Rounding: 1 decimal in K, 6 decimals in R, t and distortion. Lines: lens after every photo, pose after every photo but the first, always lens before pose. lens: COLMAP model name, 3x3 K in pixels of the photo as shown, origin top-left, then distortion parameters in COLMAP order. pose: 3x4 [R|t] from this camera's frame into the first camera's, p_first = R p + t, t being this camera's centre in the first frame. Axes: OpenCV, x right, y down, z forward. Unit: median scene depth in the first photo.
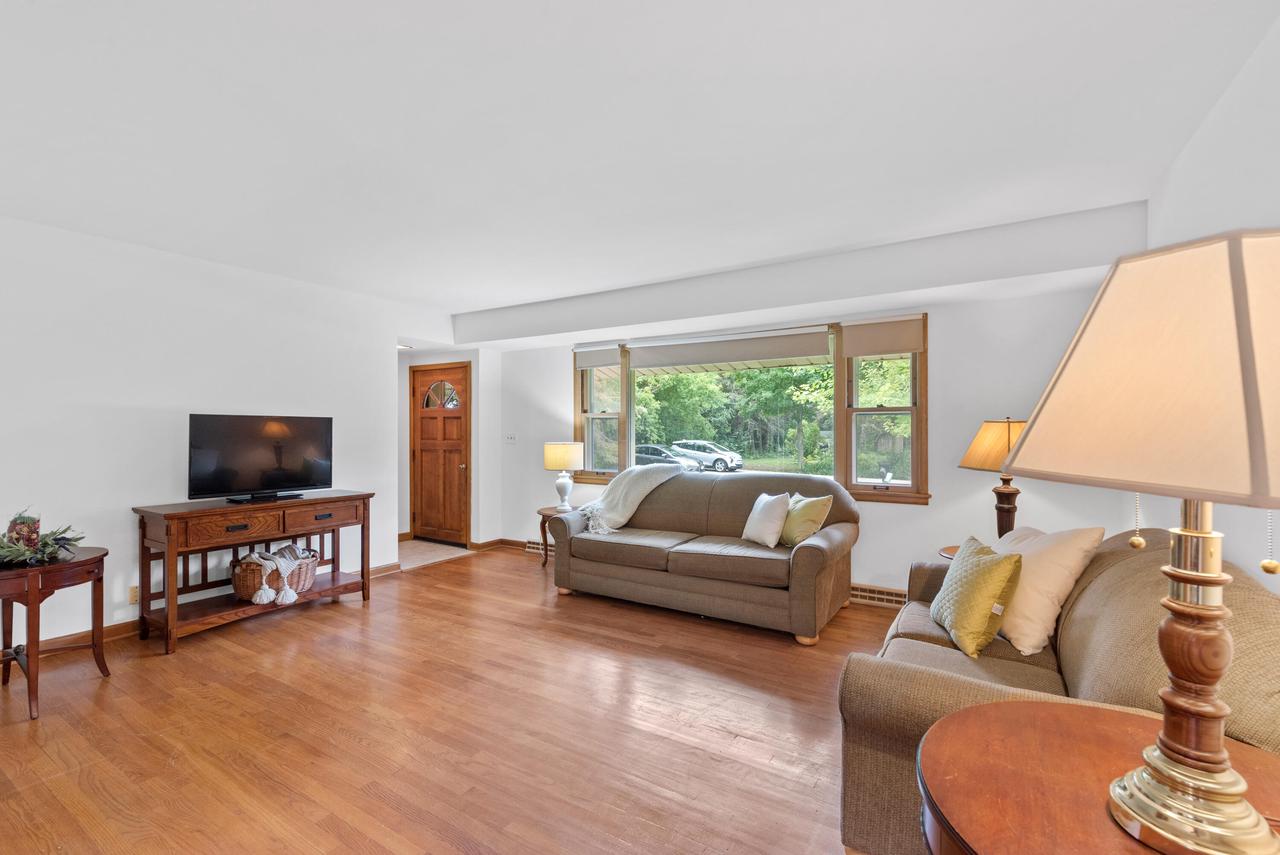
lens RADIAL K [[554.3, 0, 641.5], [0, 554.3, 420.7], [0, 0, 1]] dist [-0.000395, -0.000333]
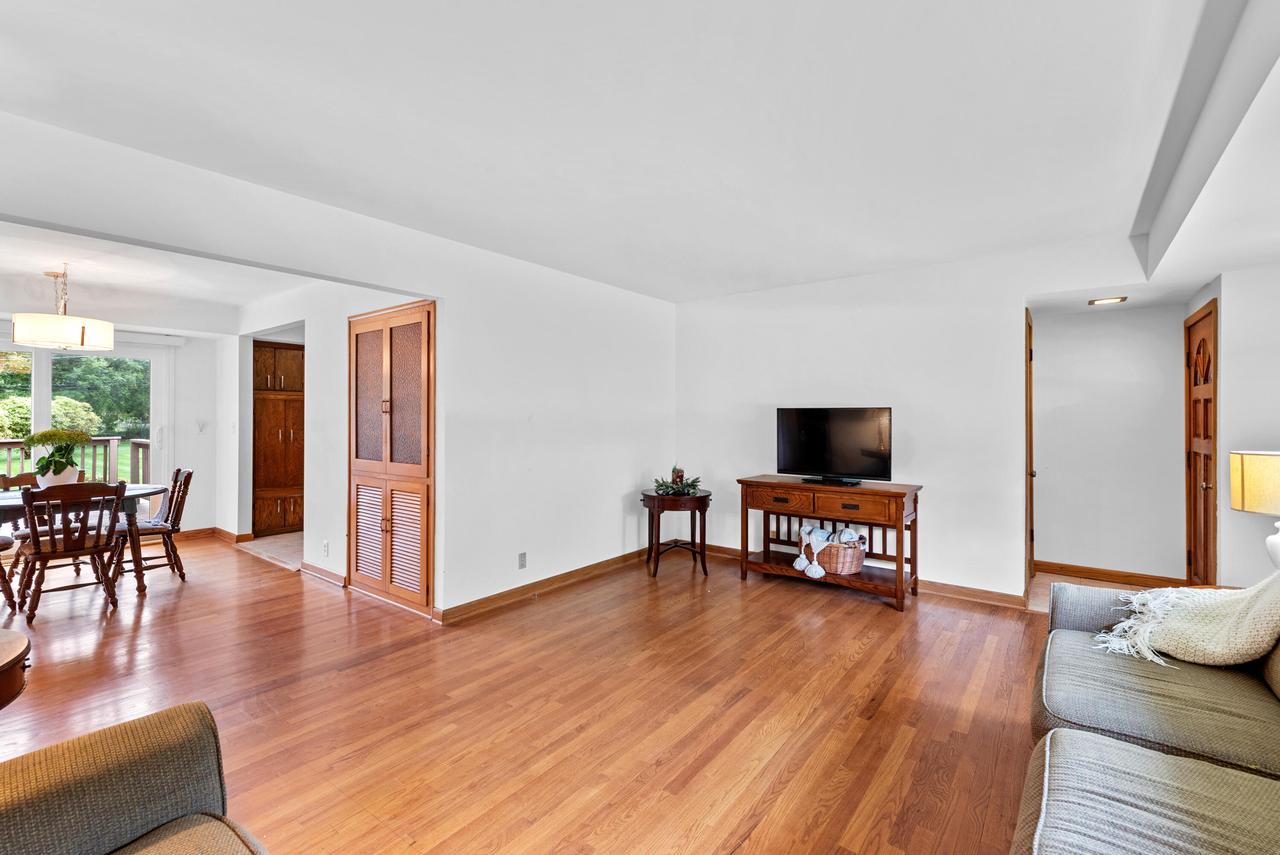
lens RADIAL K [[554.3, 0, 641.5], [0, 554.3, 420.7], [0, 0, 1]] dist [-0.000395, -0.000333]
pose [[-0.100879, 0.004045, -0.994890, 0.522822], [0.015154, 0.999882, 0.002528, 0.010086], [0.994783, -0.014822, -0.100928, 0.821549]]
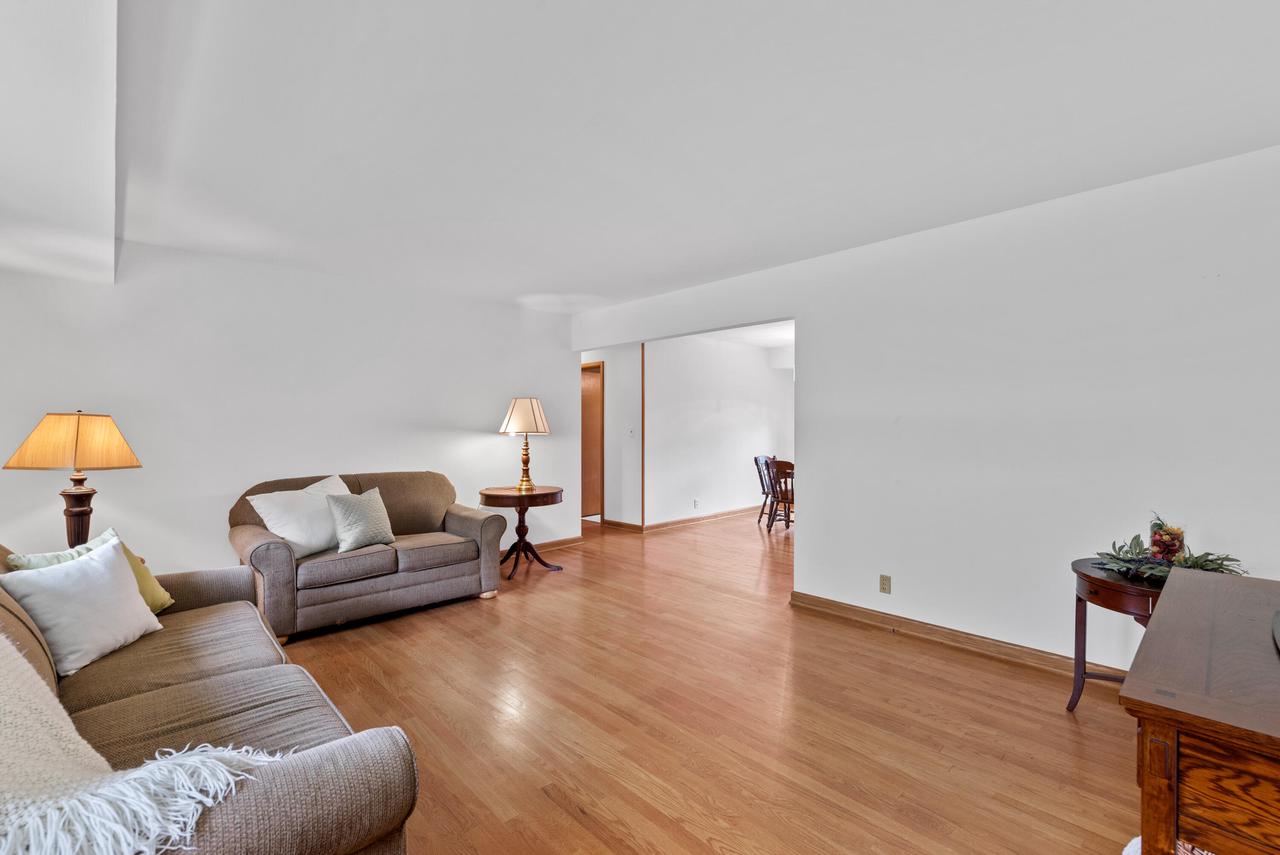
lens RADIAL K [[549.4, 0, 640.0], [0, 549.4, 427.5], [0, 0, 1]] dist [-0.000156, -0.000099]
pose [[-0.966913, 0.003084, 0.255089, -0.425637], [-0.000192, 0.999918, -0.012818, 0.027408], [-0.255107, -0.012443, -0.966833, 1.544782]]
